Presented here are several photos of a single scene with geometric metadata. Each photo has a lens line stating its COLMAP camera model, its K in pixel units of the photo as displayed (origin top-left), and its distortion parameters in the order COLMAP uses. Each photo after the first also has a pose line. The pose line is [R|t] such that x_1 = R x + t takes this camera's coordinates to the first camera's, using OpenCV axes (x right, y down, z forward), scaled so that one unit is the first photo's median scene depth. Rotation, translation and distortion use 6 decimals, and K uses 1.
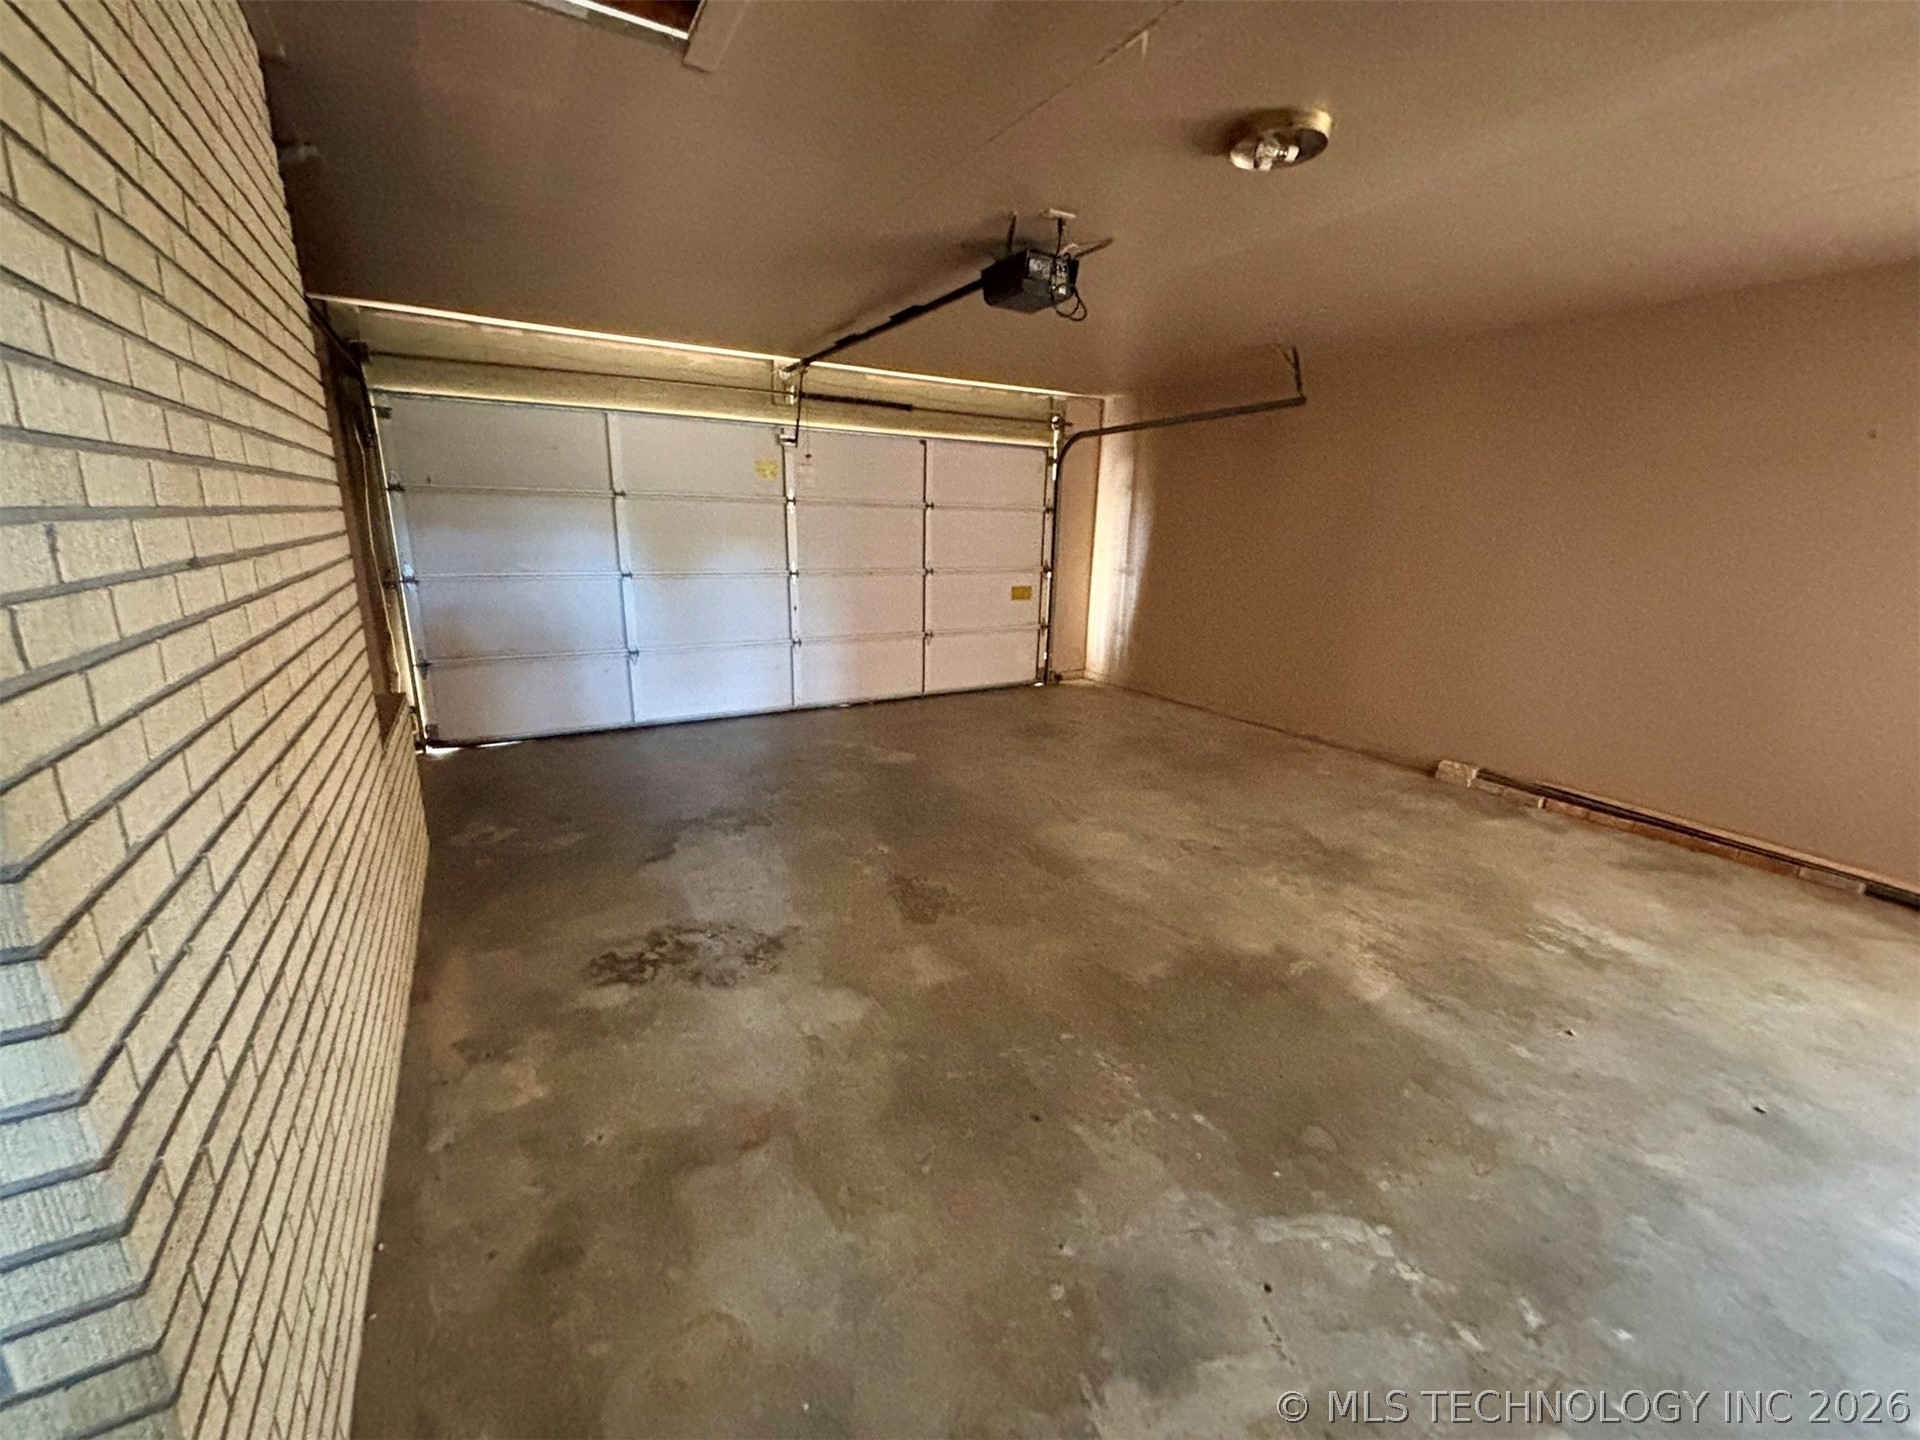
lens RADIAL K [[768.0, 0, 962.7], [0, 768.0, 711.5], [0, 0, 1]] dist [0.001802, -0.001068]
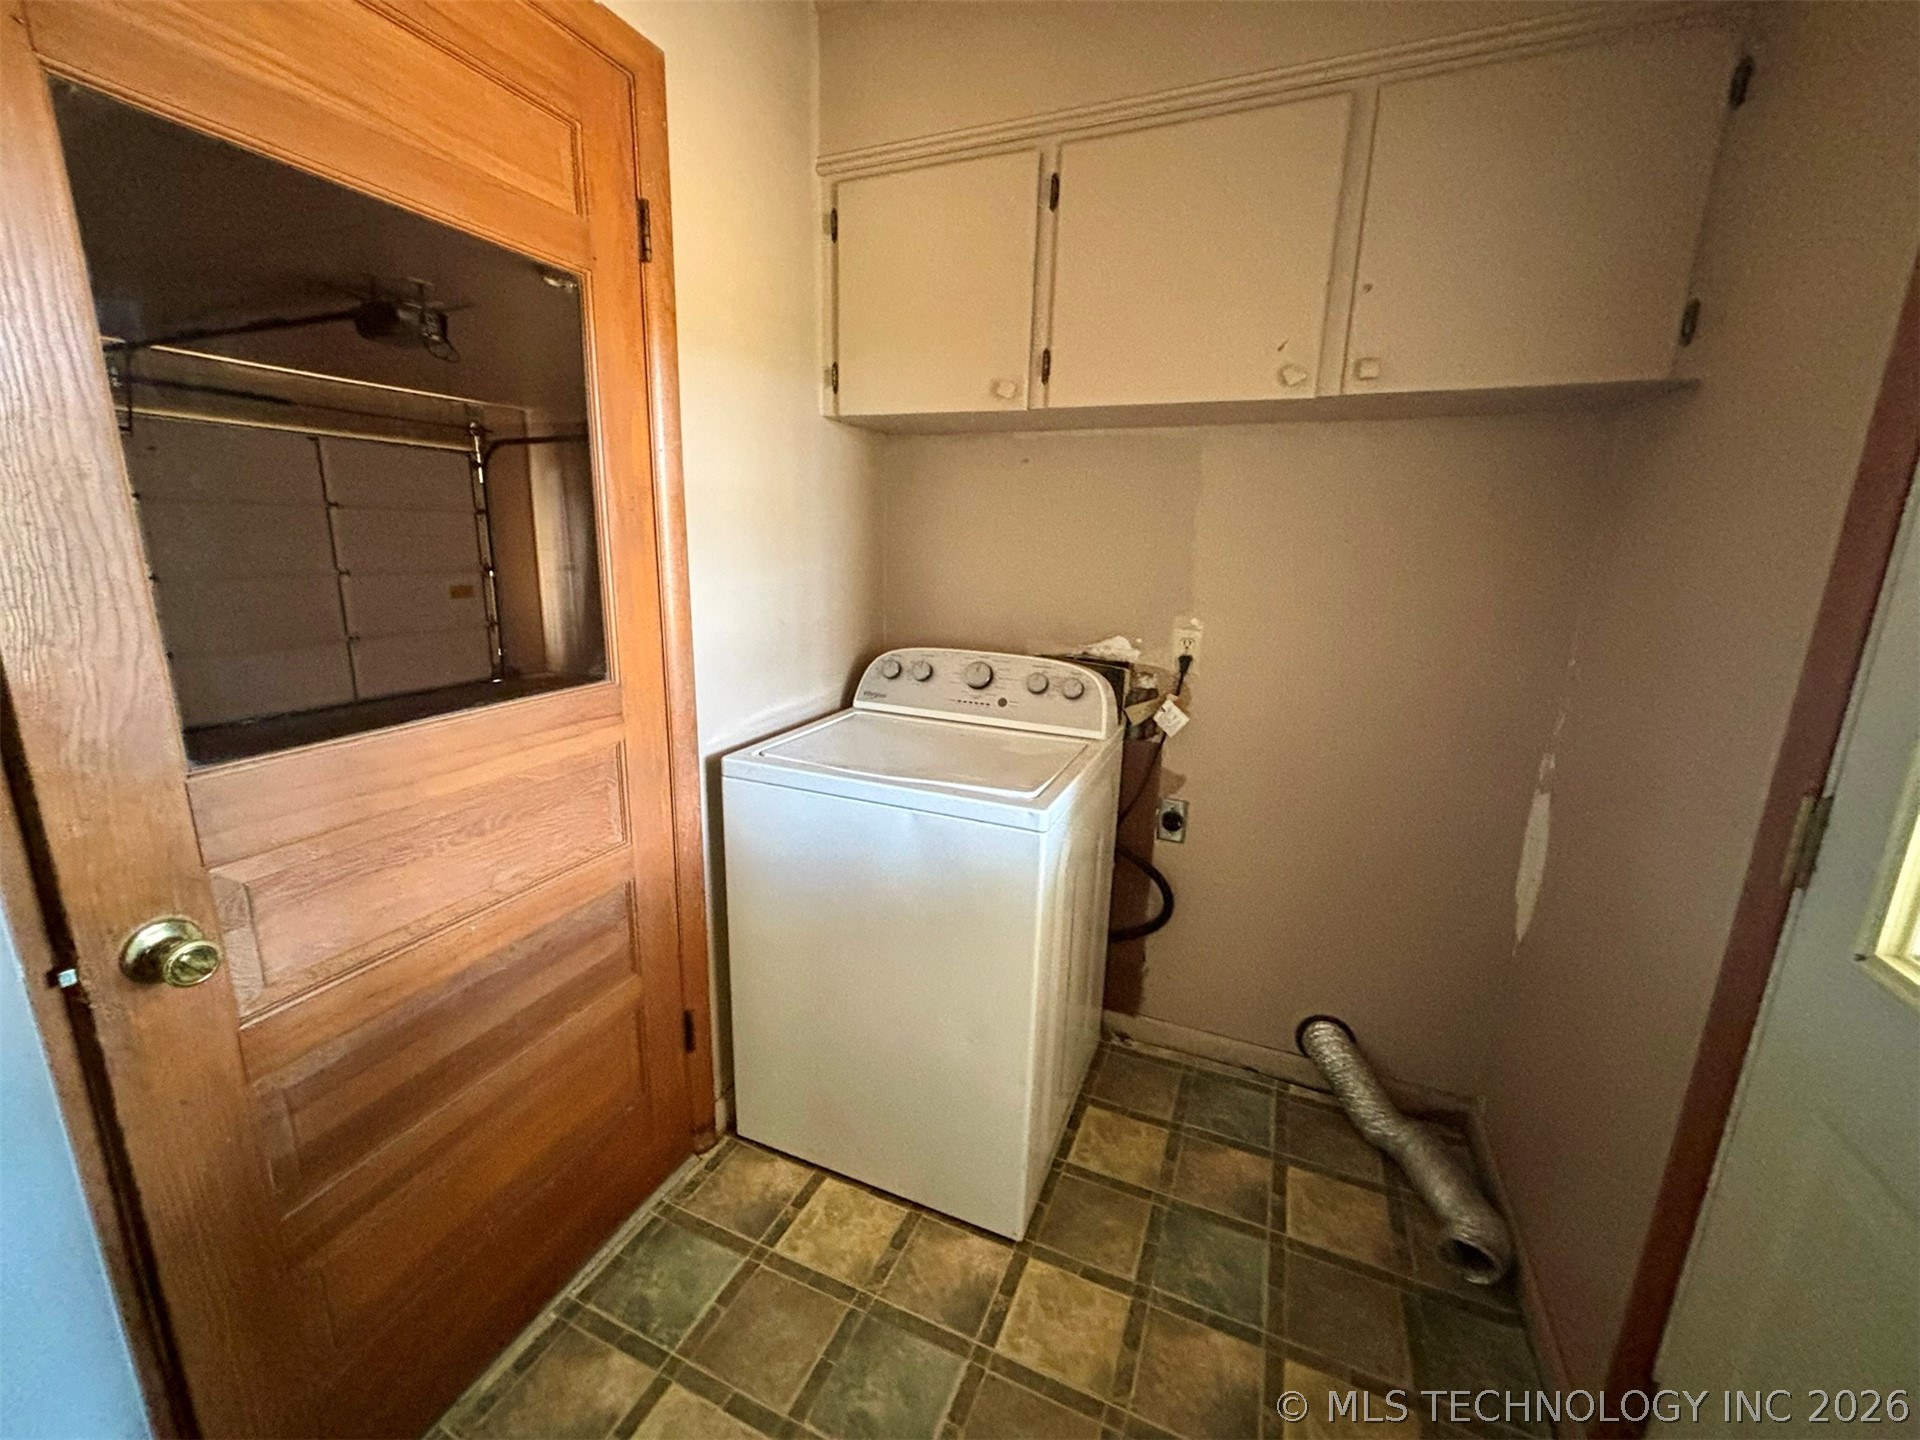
lens RADIAL K [[768.0, 0, 962.7], [0, 768.0, 711.5], [0, 0, 1]] dist [0.001802, -0.001068]
pose [[0.813426, -0.128778, 0.567233, 0.018234], [0.132745, 0.990549, 0.034522, 0.058305], [-0.566318, 0.047216, 0.822833, -0.220805]]
